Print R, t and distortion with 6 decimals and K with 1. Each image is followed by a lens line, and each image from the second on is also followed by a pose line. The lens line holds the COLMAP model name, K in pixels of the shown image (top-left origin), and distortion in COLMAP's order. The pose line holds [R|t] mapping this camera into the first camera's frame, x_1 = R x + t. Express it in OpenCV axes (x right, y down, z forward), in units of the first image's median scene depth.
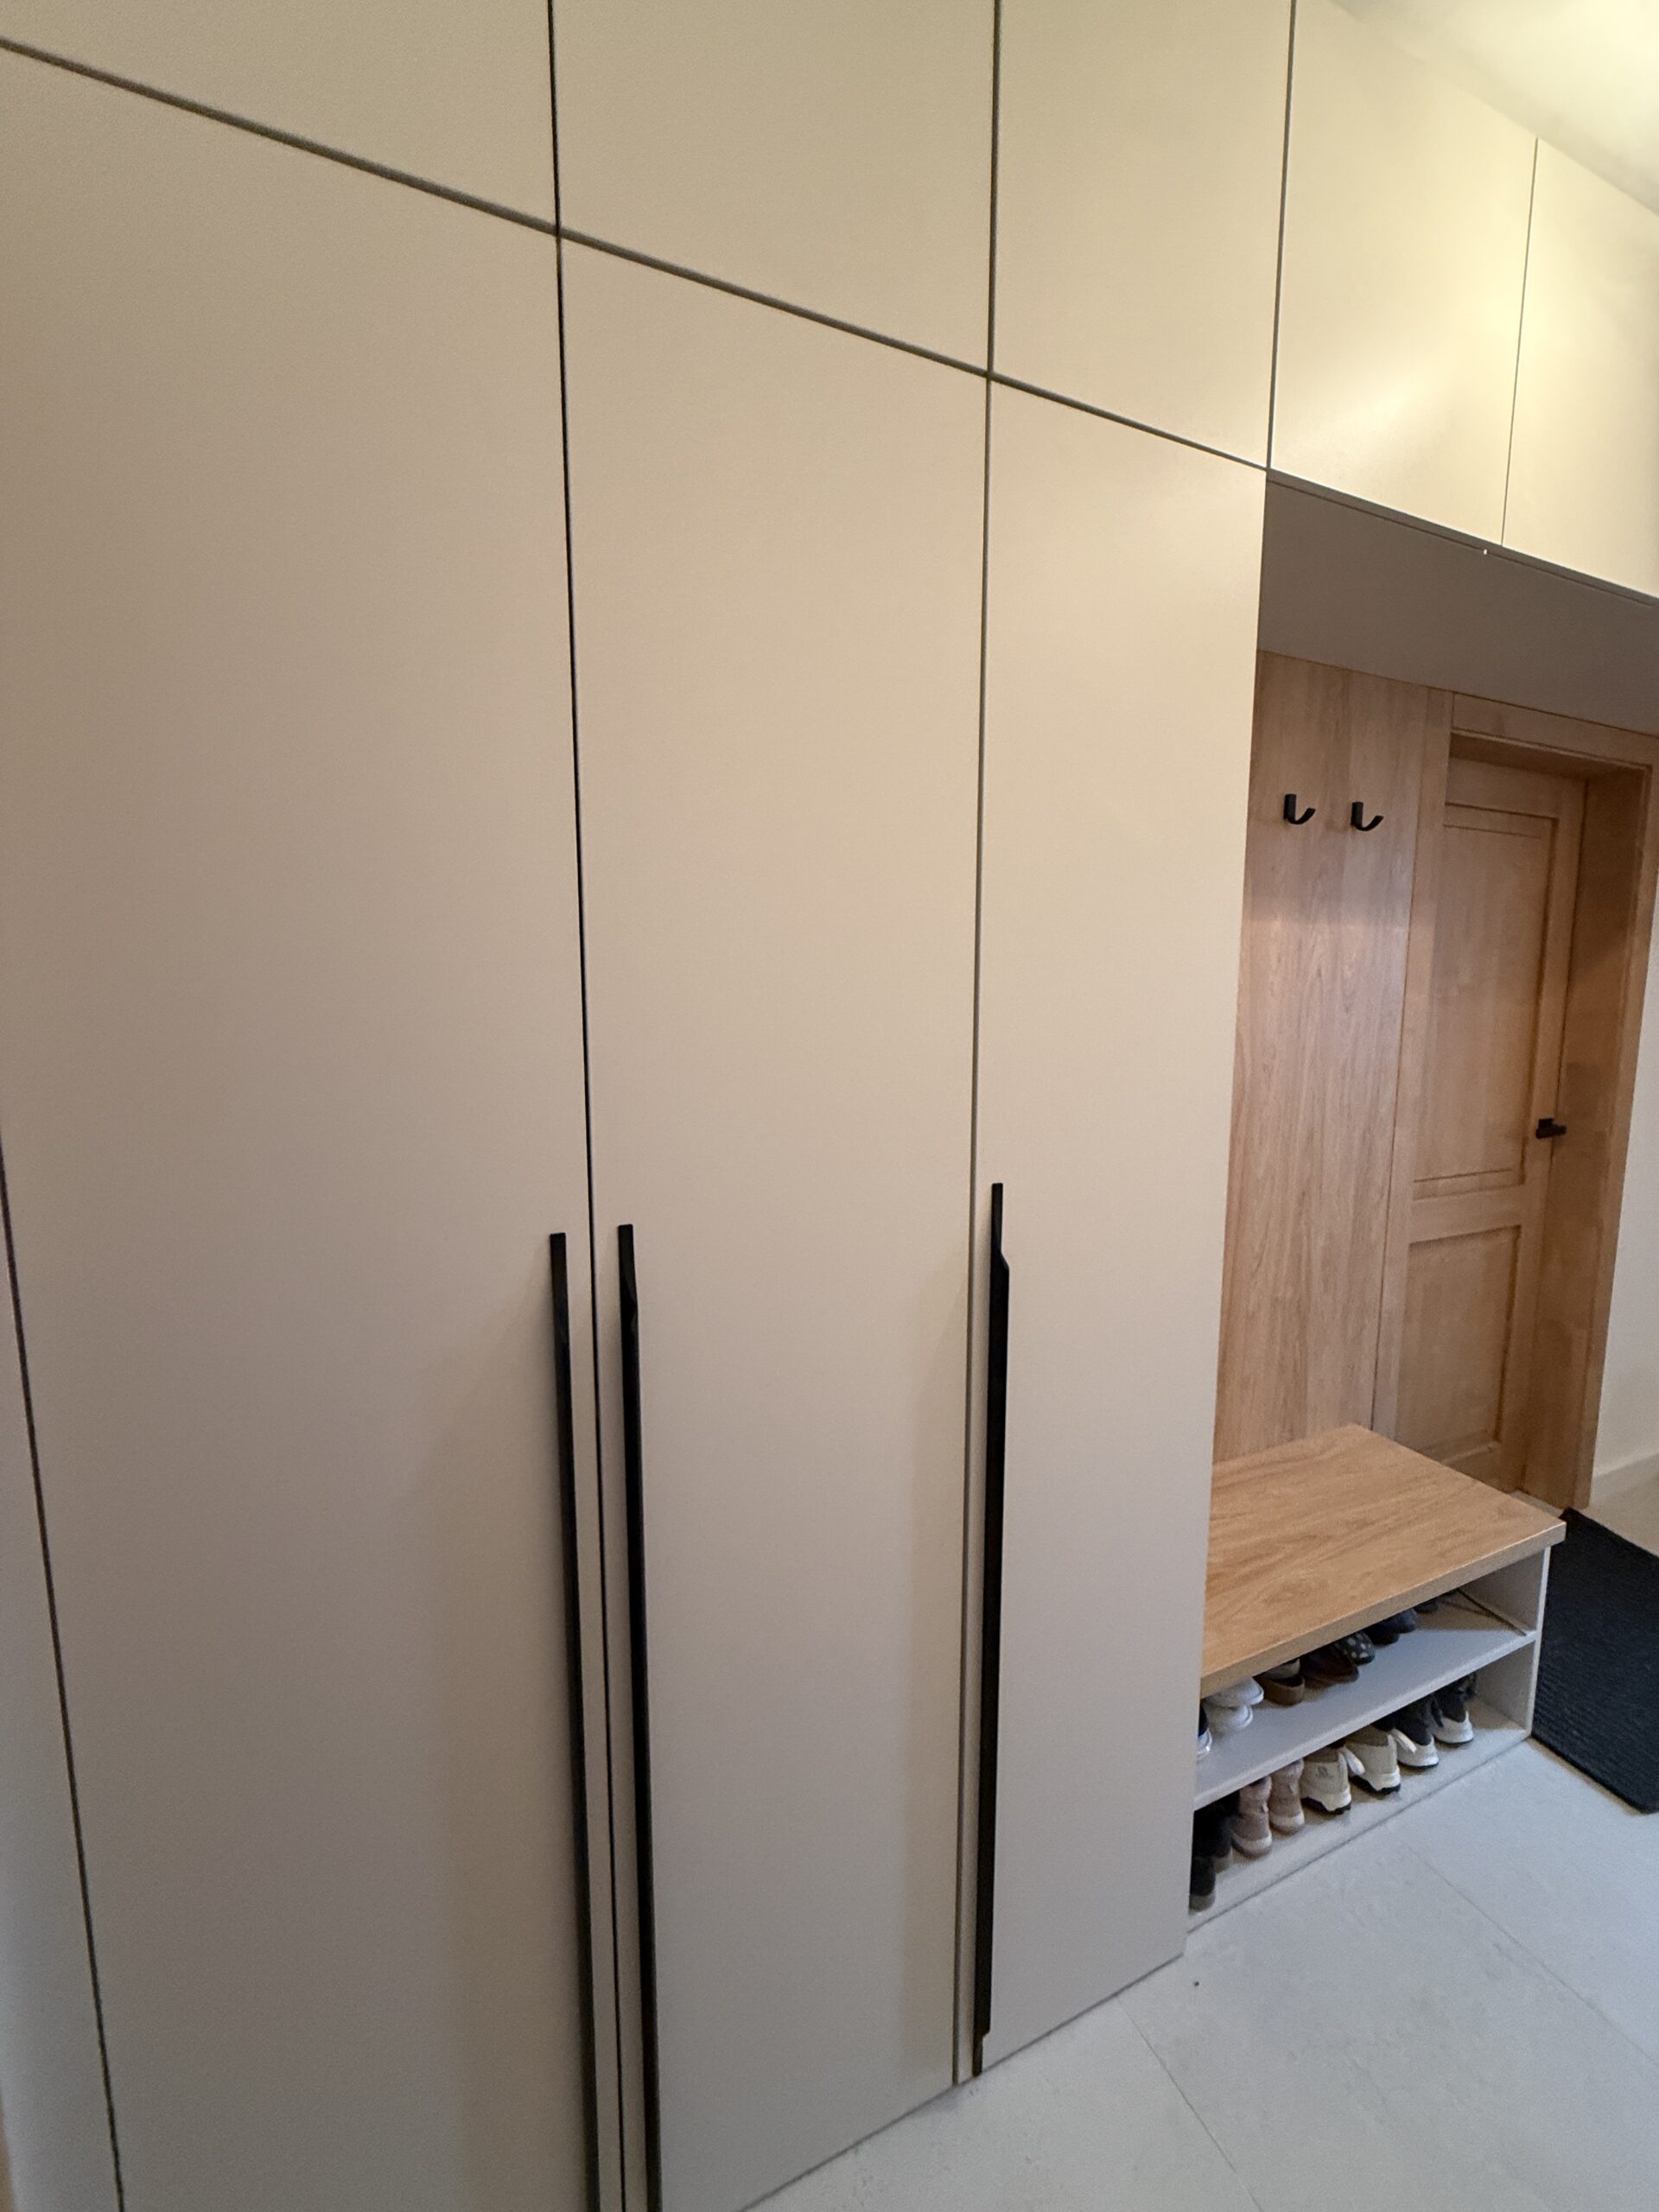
lens RADIAL K [[875.1, 0, 830.7], [0, 875.1, 1100.8], [0, 0, 1]] dist [-0.001519, 0.000361]
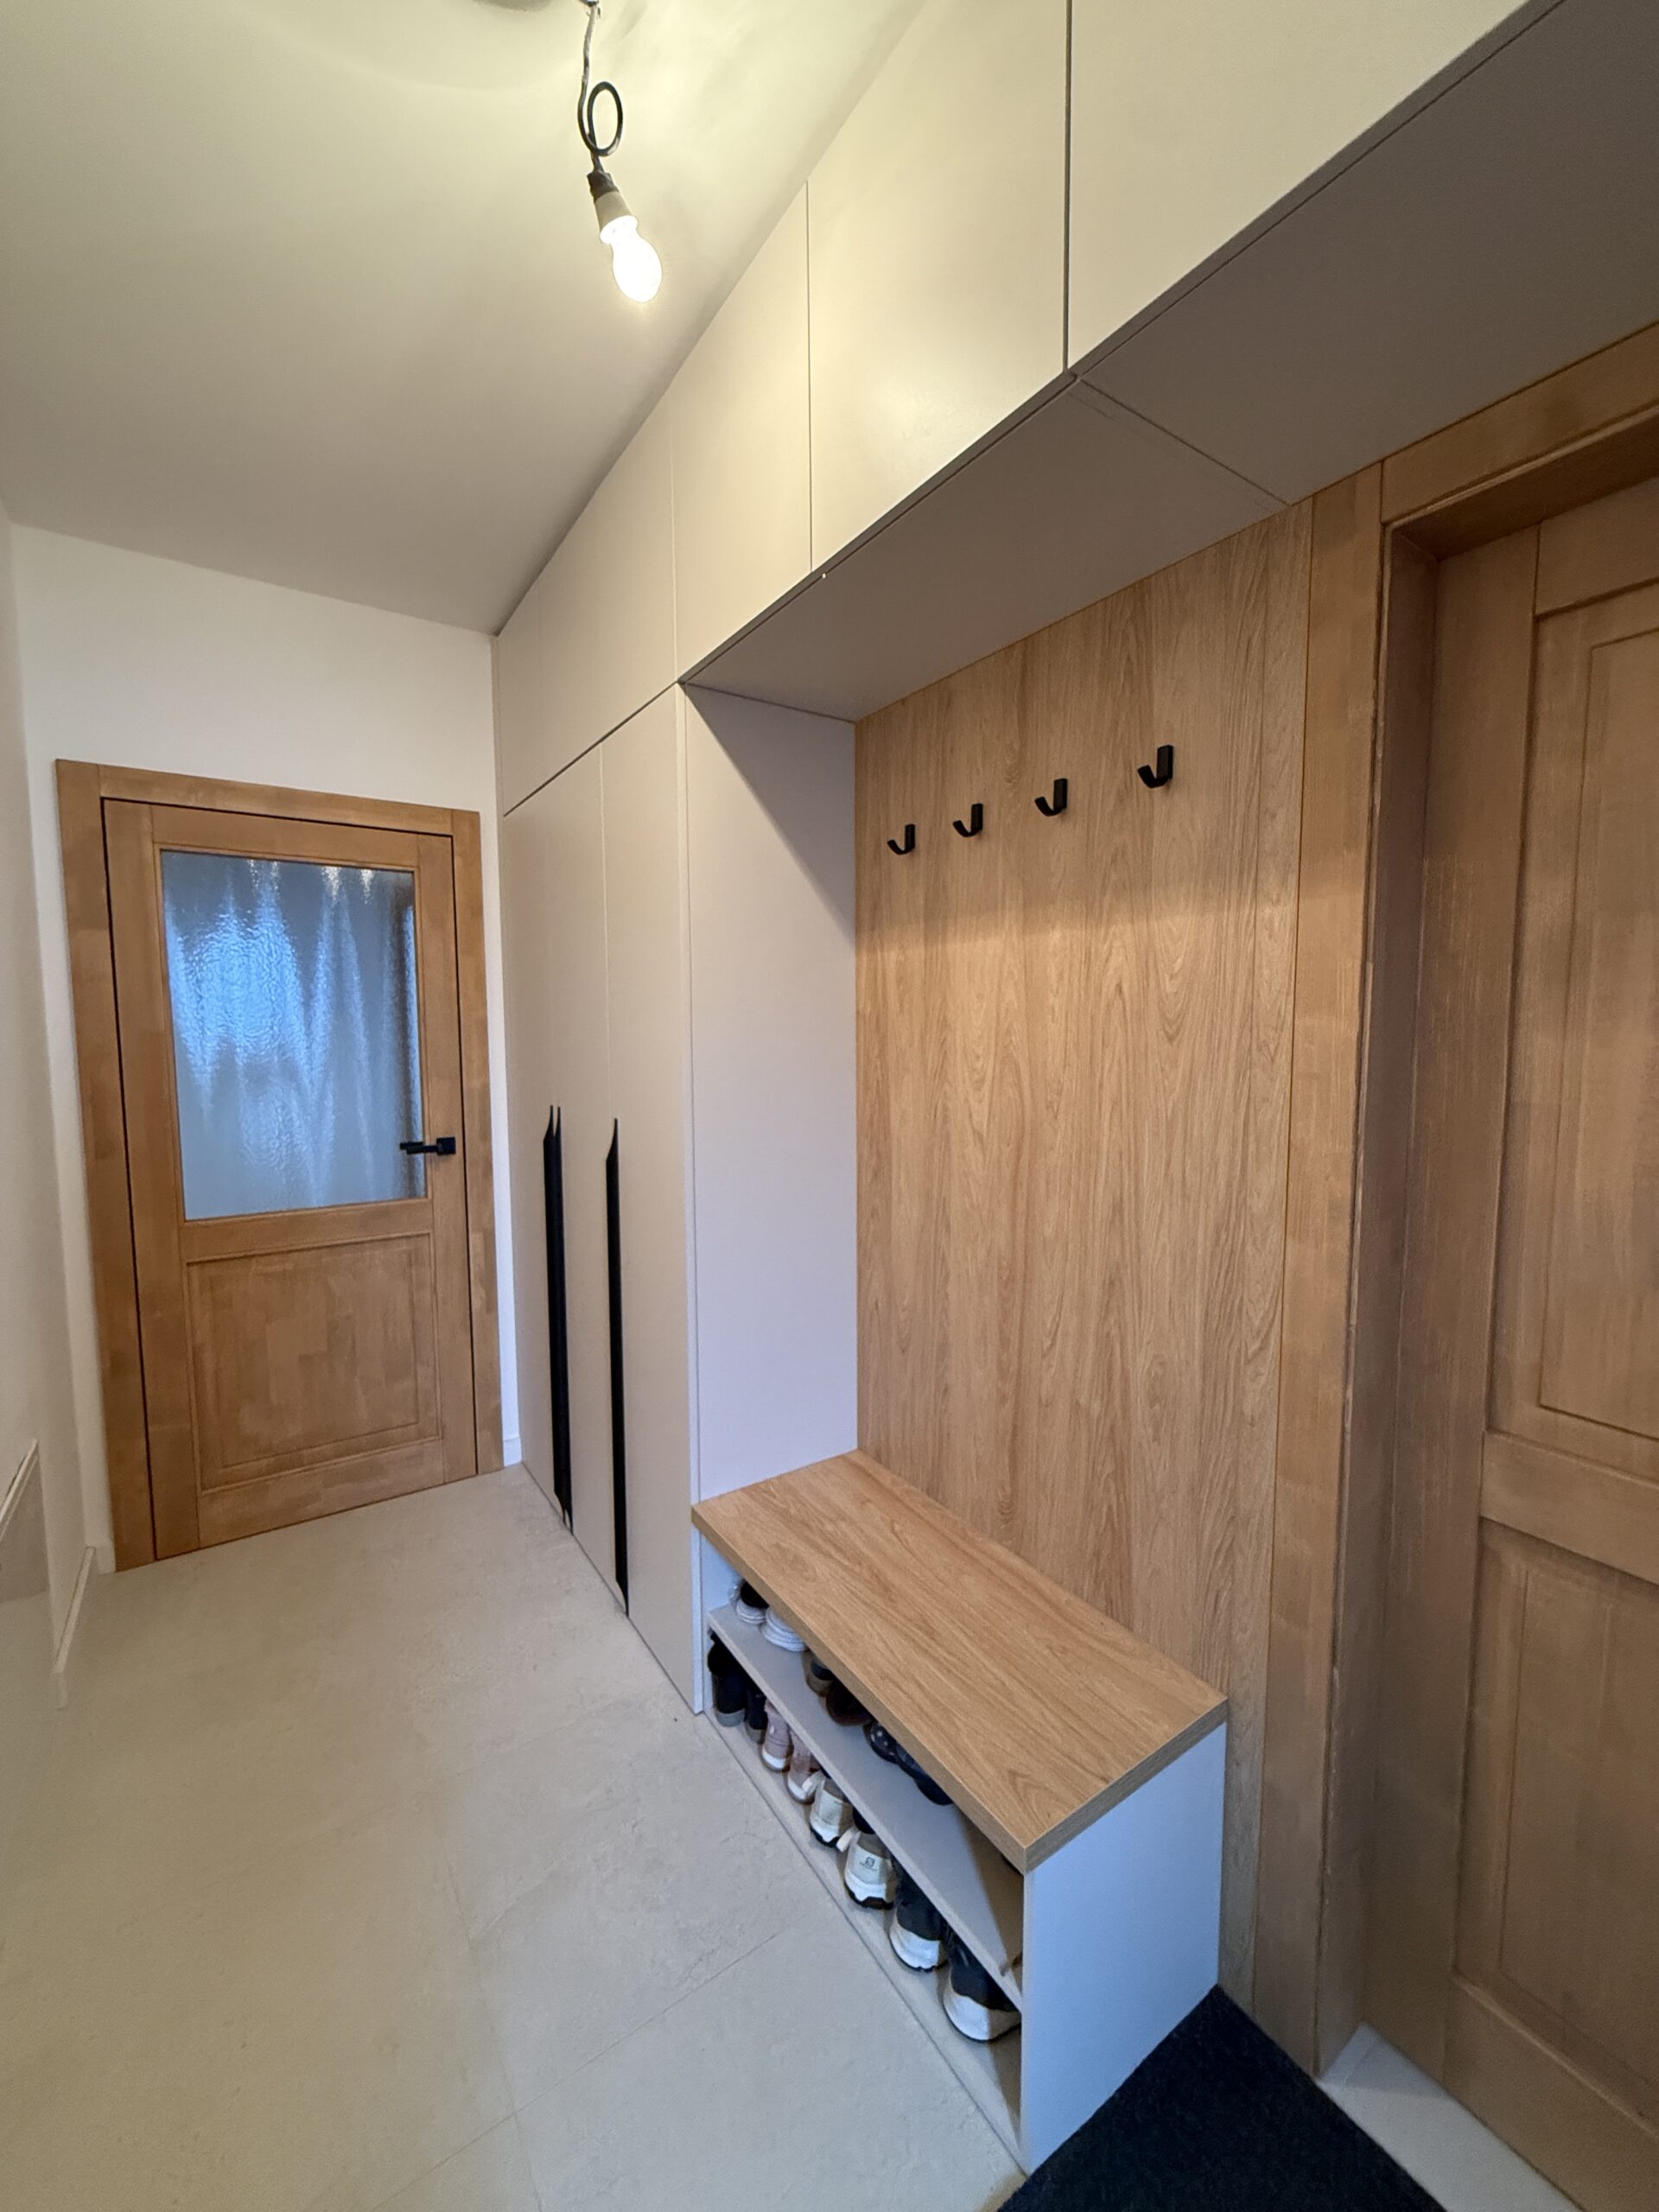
lens RADIAL K [[881.3, 0, 830.4], [0, 881.3, 1099.1], [0, 0, 1]] dist [-0.001035, 0.000184]
pose [[0.176954, 0.078966, -0.981046, 1.239826], [-0.114531, 0.991656, 0.059162, -0.067274], [0.977532, 0.101891, 0.184522, 0.613561]]
